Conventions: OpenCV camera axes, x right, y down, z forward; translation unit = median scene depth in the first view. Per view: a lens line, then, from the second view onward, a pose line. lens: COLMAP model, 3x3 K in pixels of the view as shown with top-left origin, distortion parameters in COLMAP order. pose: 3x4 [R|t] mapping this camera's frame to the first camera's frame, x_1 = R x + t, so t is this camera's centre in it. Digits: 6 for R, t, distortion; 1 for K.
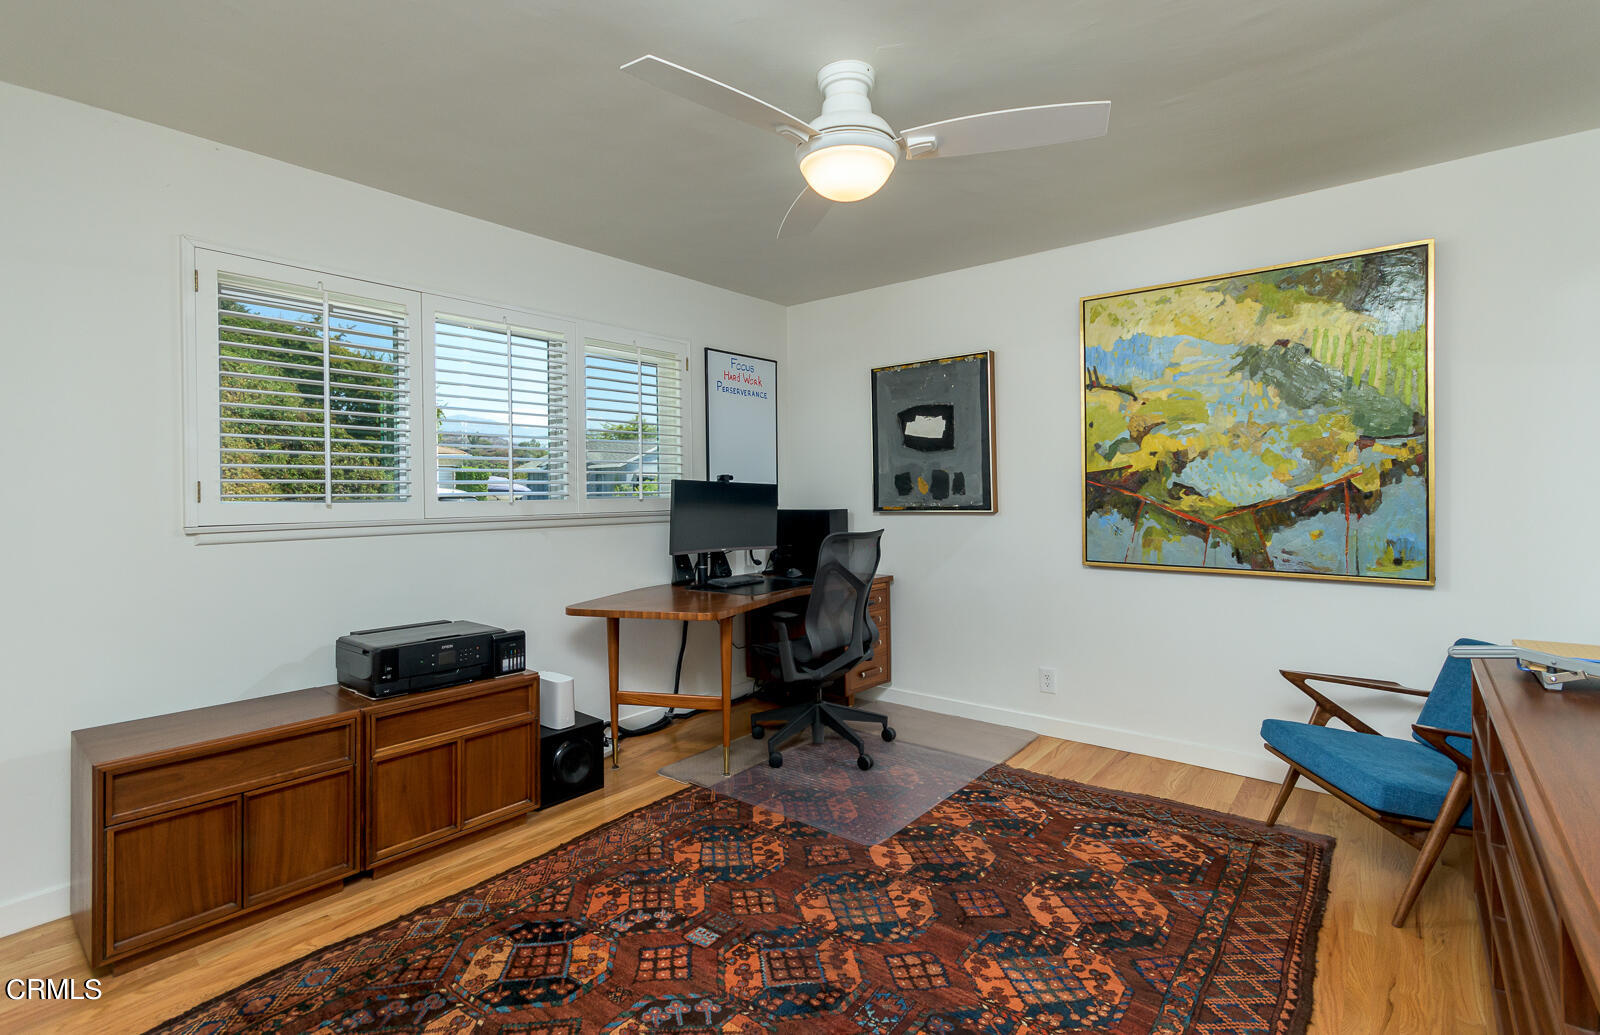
lens RADIAL K [[727.8, 0, 756.0], [0, 727.8, 485.9], [0, 0, 1]] dist [-0.004220, 0.000235]
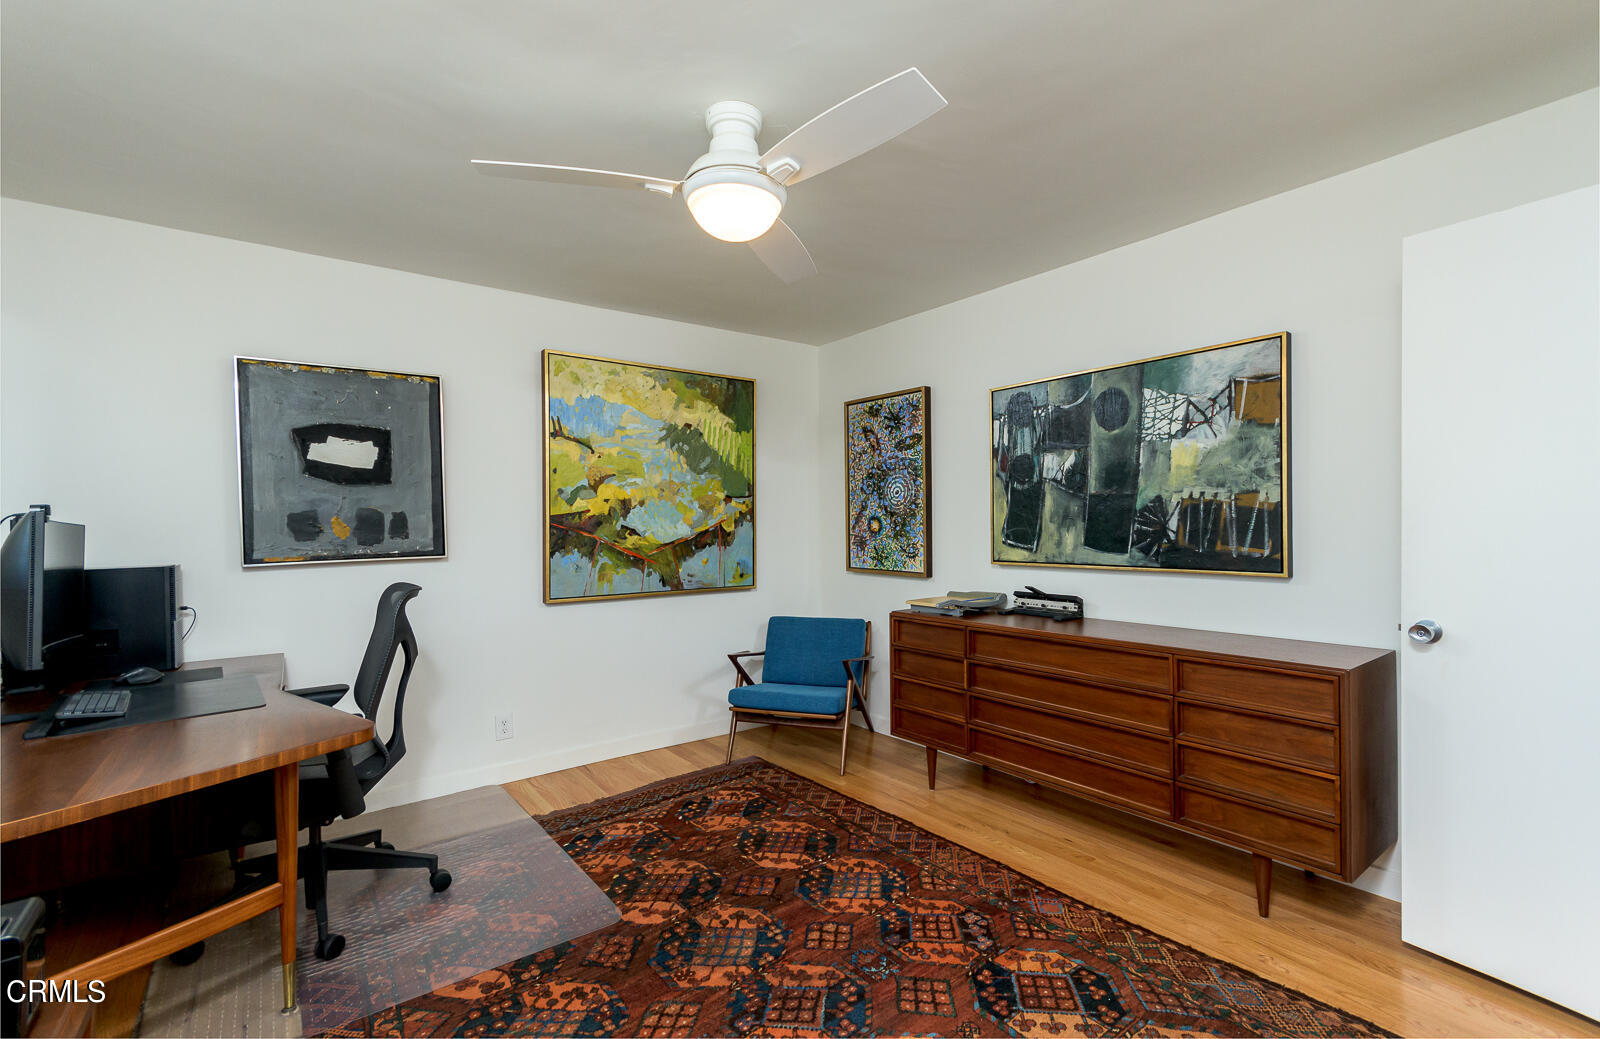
lens RADIAL K [[727.8, 0, 799.3], [0, 727.8, 523.1], [0, 0, 1]] dist [-0.004220, 0.000235]
pose [[0.187772, 0.010359, 0.982158, -0.604645], [0.004587, 0.999924, -0.011424, 0.007615], [-0.982202, 0.006650, 0.187711, 0.522341]]
